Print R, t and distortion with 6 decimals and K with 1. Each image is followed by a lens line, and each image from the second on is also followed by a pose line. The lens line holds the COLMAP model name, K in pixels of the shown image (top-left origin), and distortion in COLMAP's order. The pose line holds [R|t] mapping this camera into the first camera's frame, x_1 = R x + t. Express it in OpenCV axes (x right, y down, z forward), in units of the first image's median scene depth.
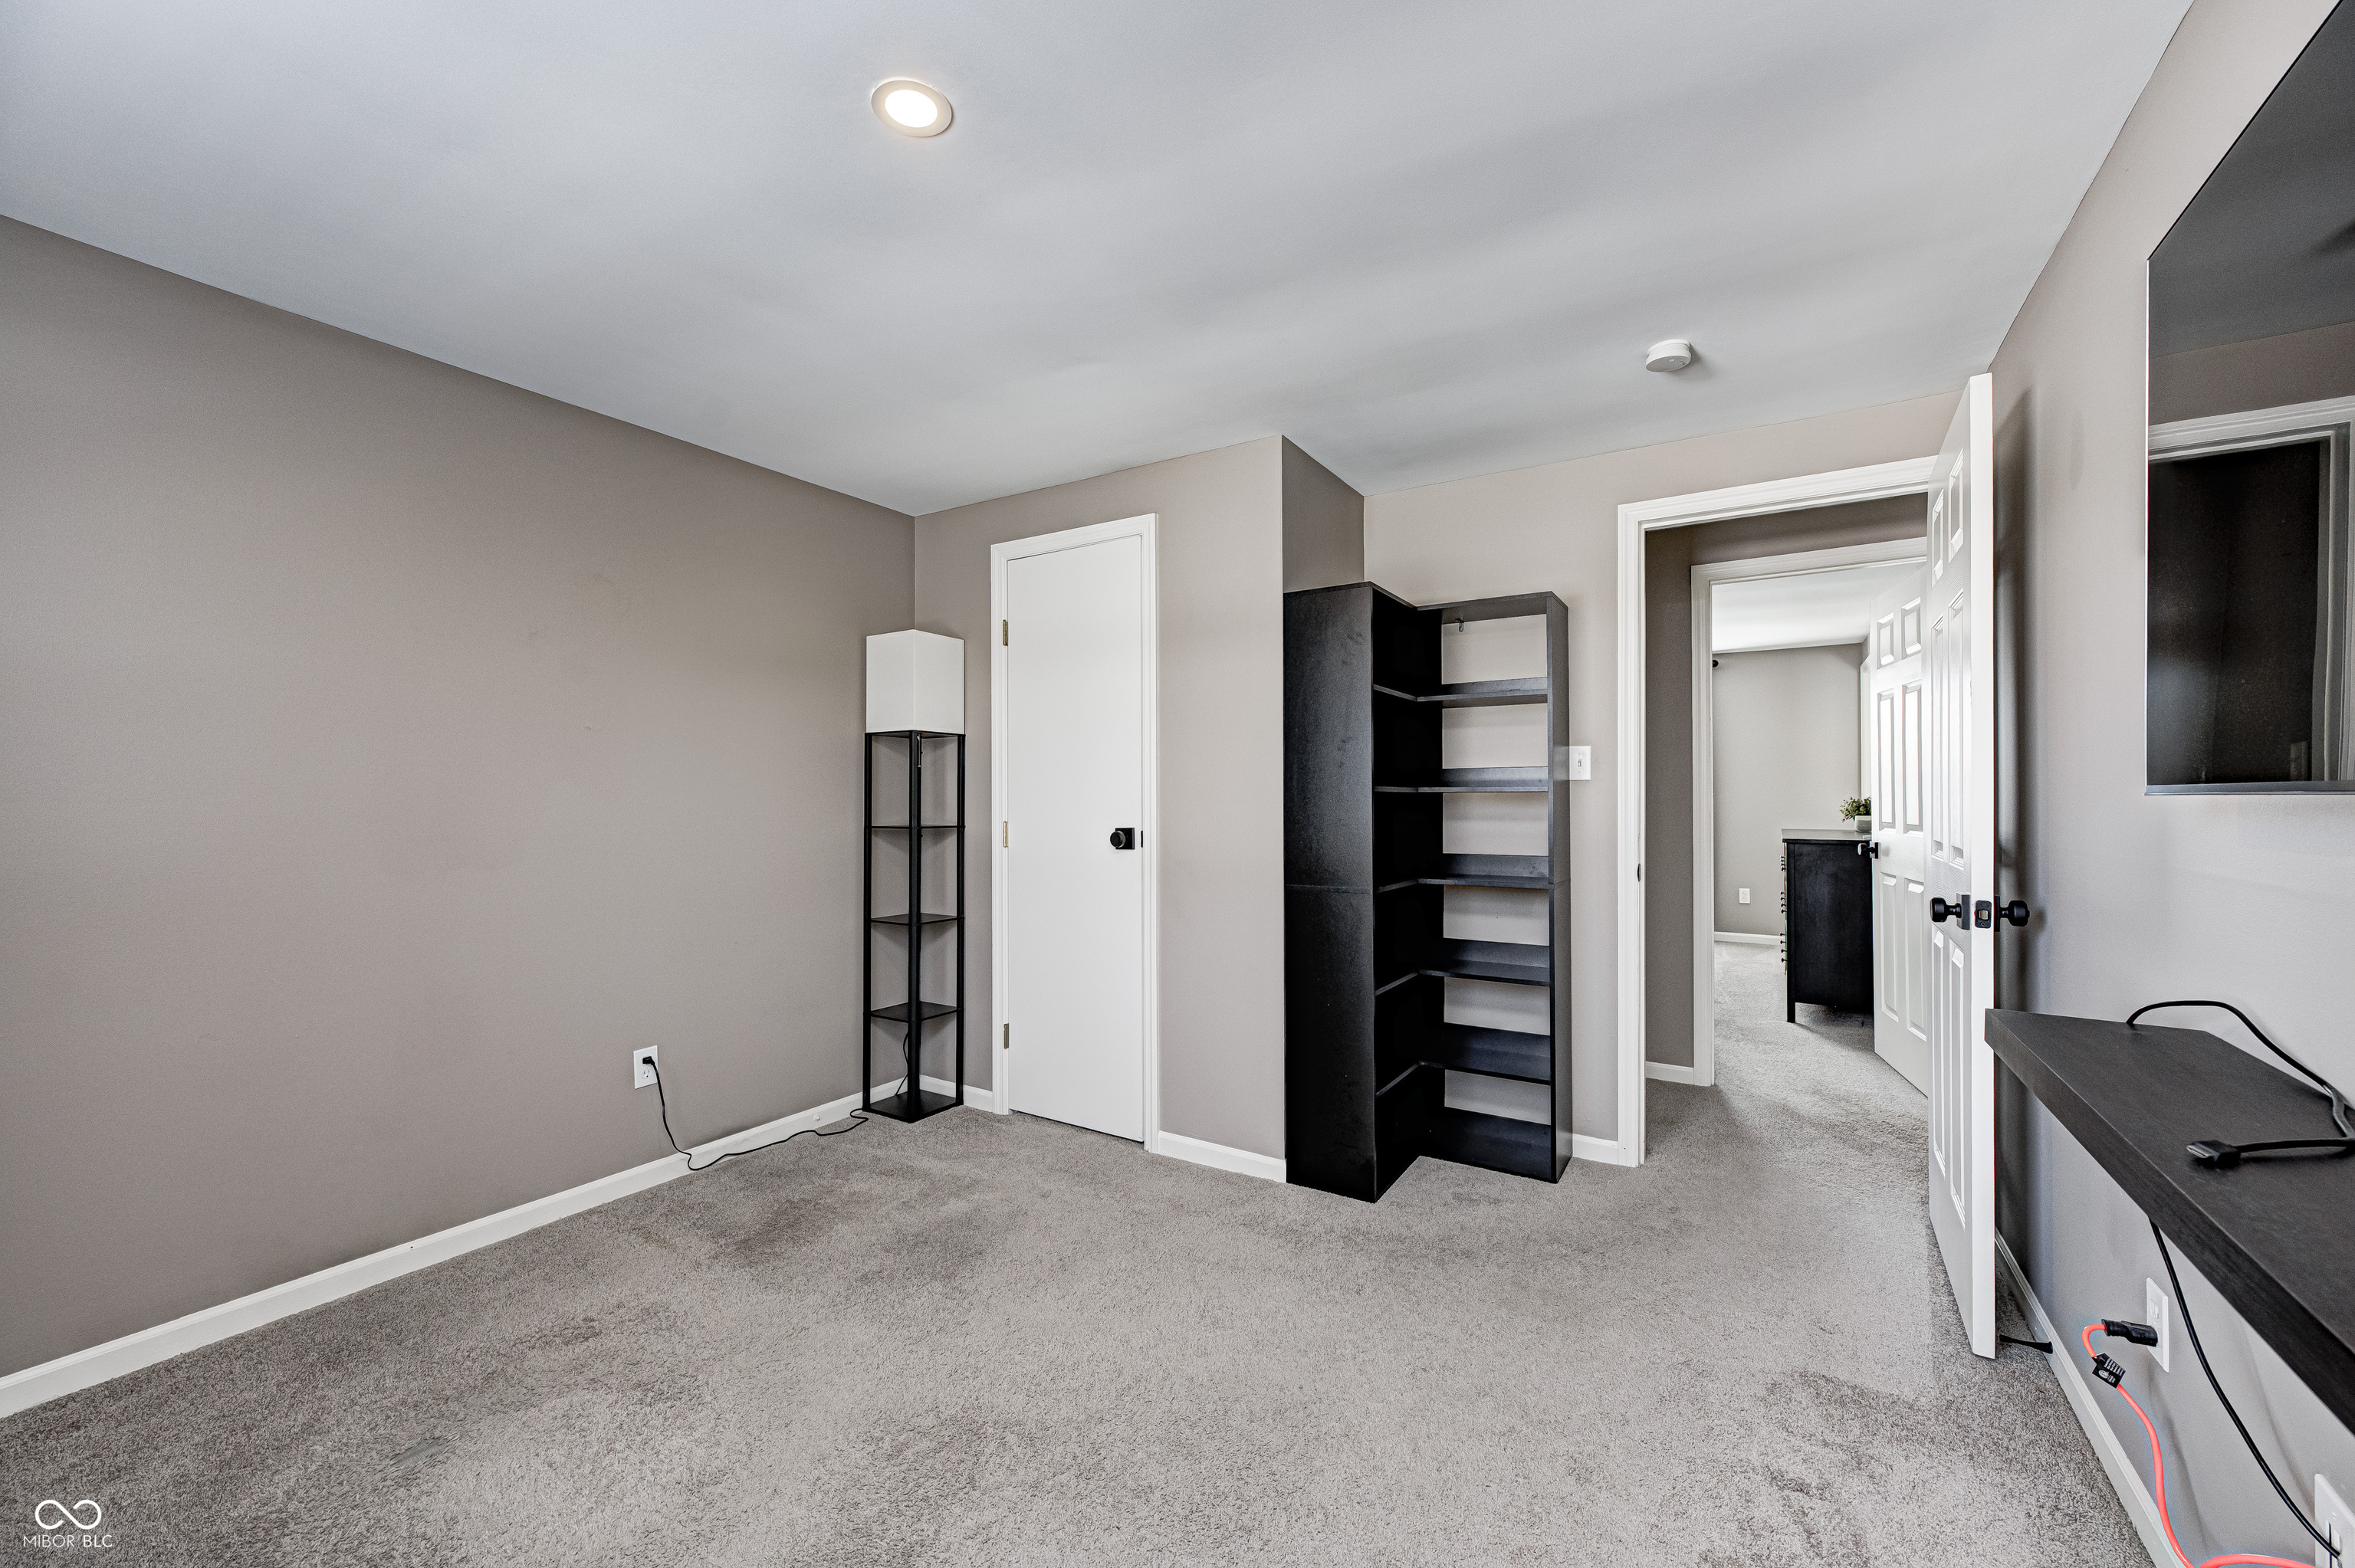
lens RADIAL K [[923.6, 0, 1170.0], [0, 923.6, 788.3], [0, 0, 1]] dist [0.001231, 0.000061]
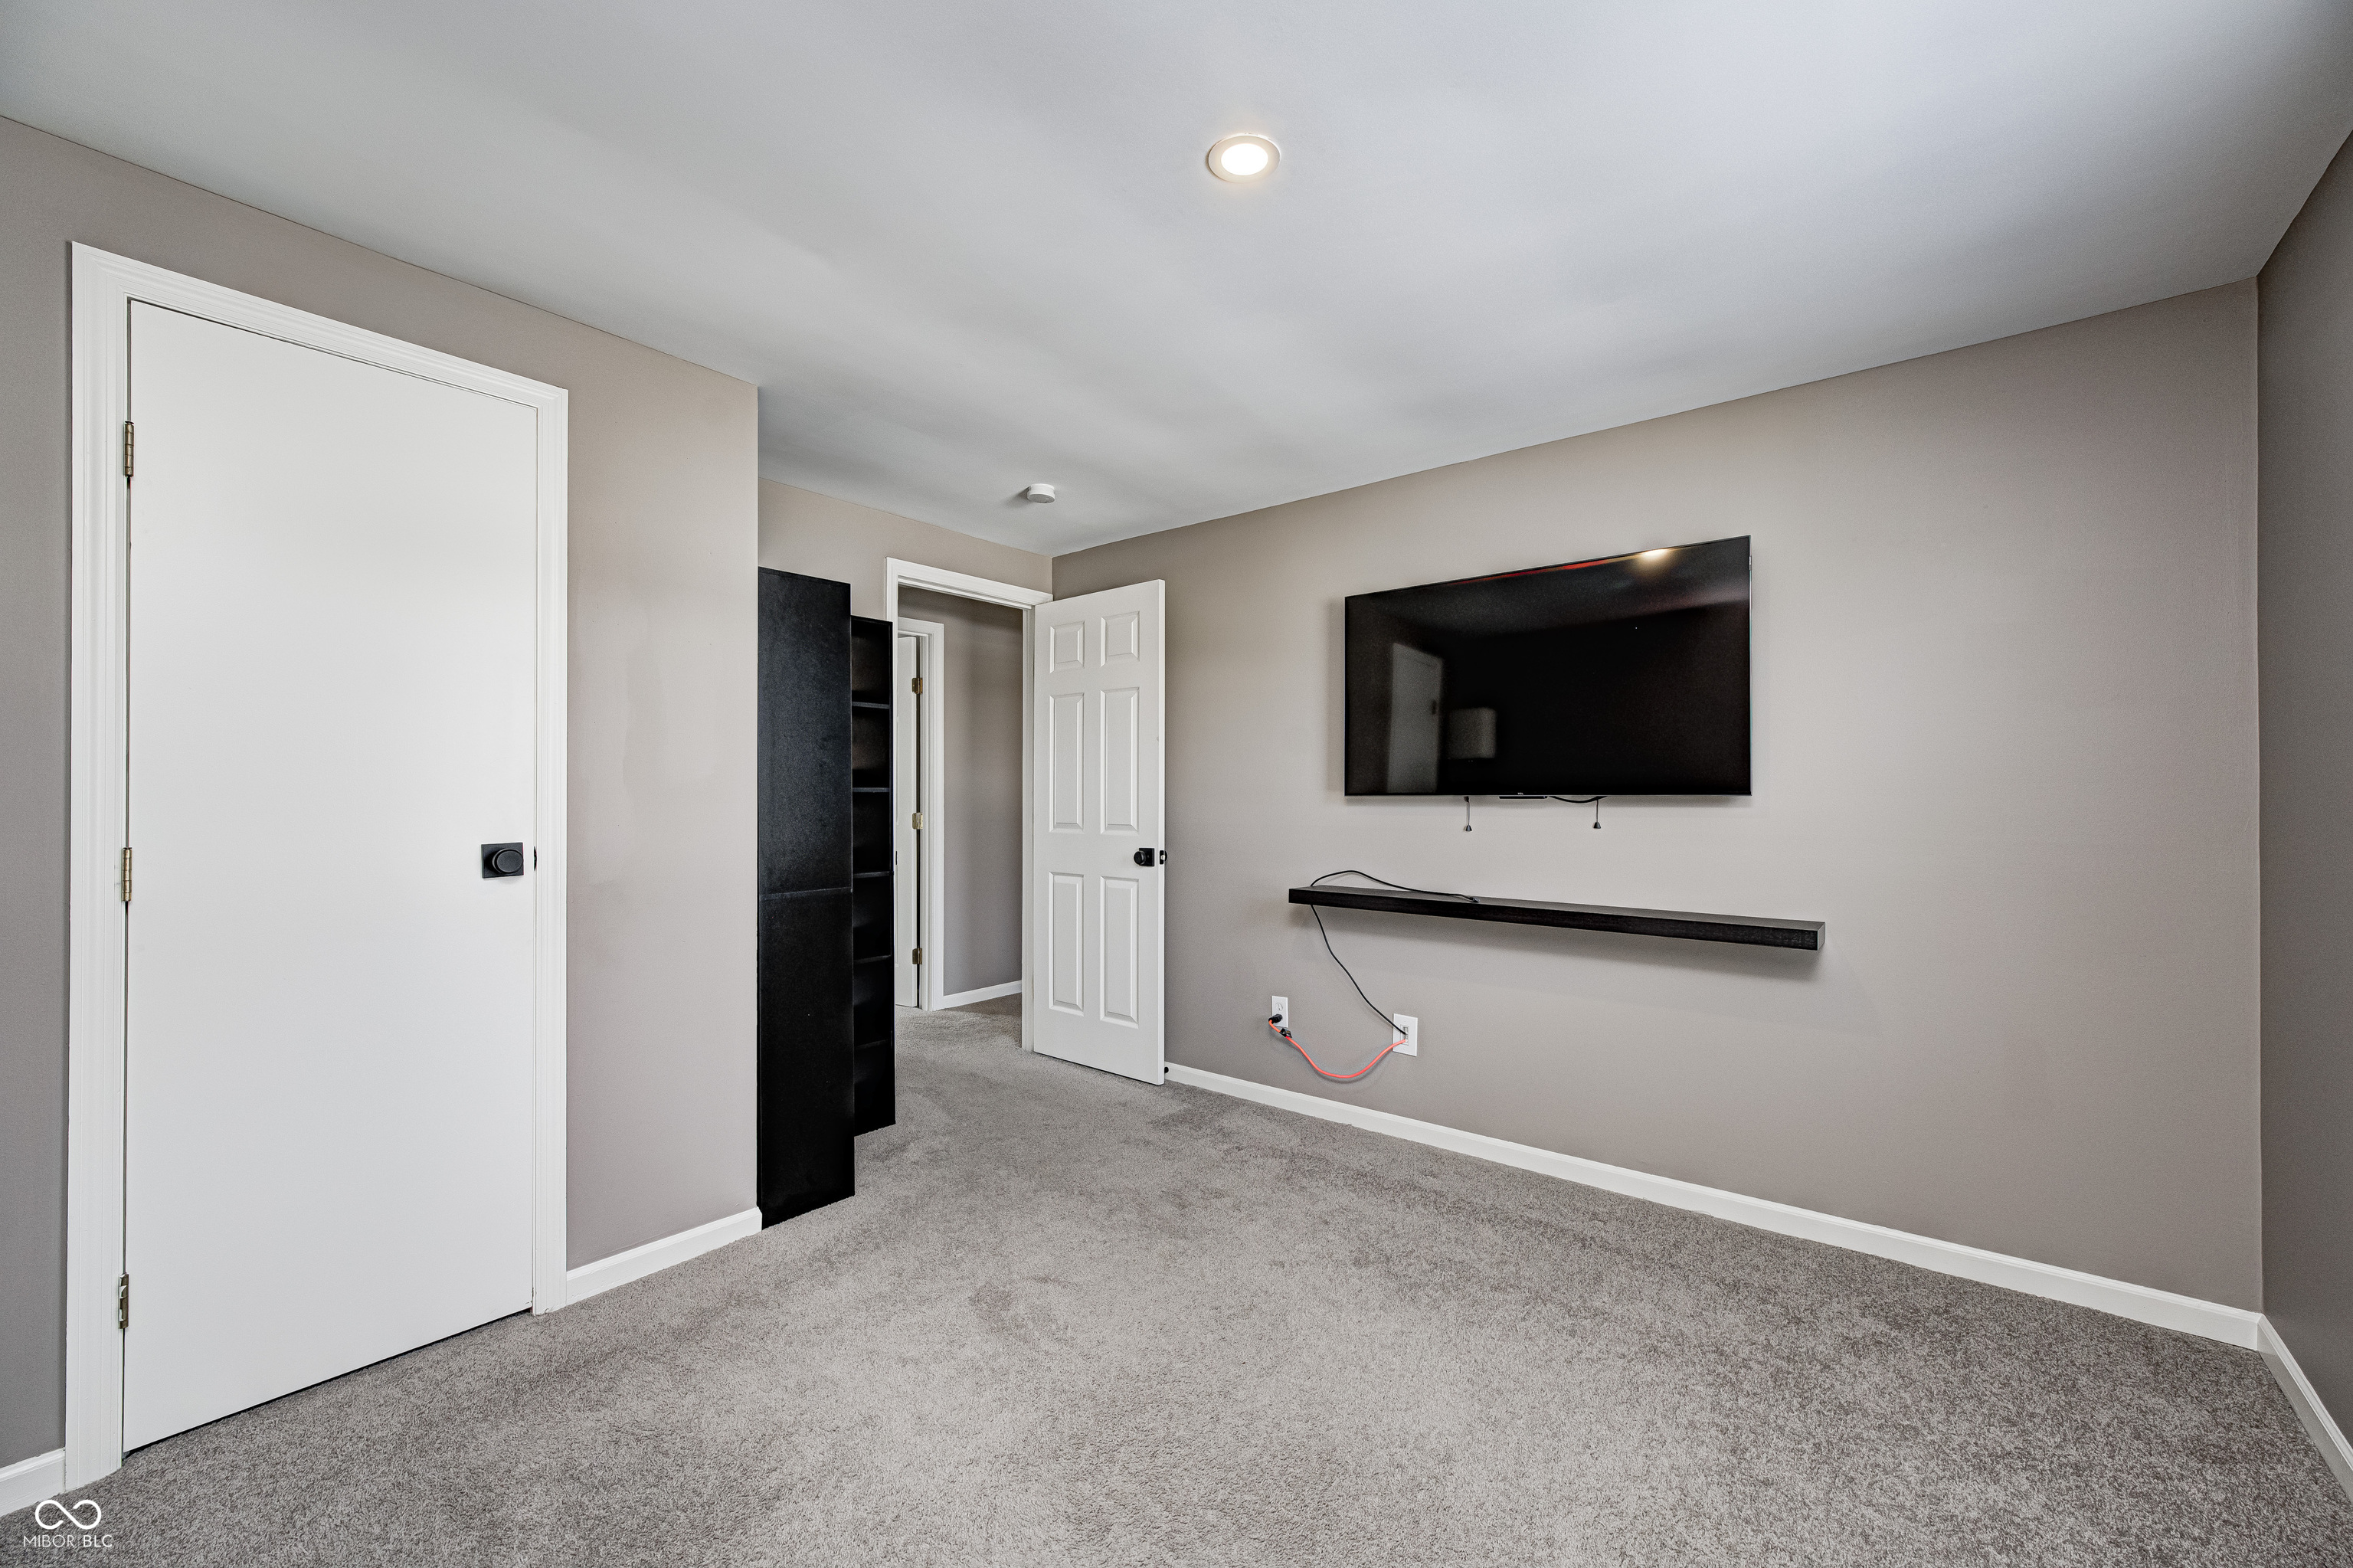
lens RADIAL K [[923.0, 0, 1171.8], [0, 923.0, 799.2], [0, 0, 1]] dist [0.001231, 0.000061]
pose [[0.112427, 0.009327, 0.993616, -0.665539], [0.000361, 0.999955, -0.009427, 0.017486], [-0.993660, 0.001418, 0.112419, 0.466708]]
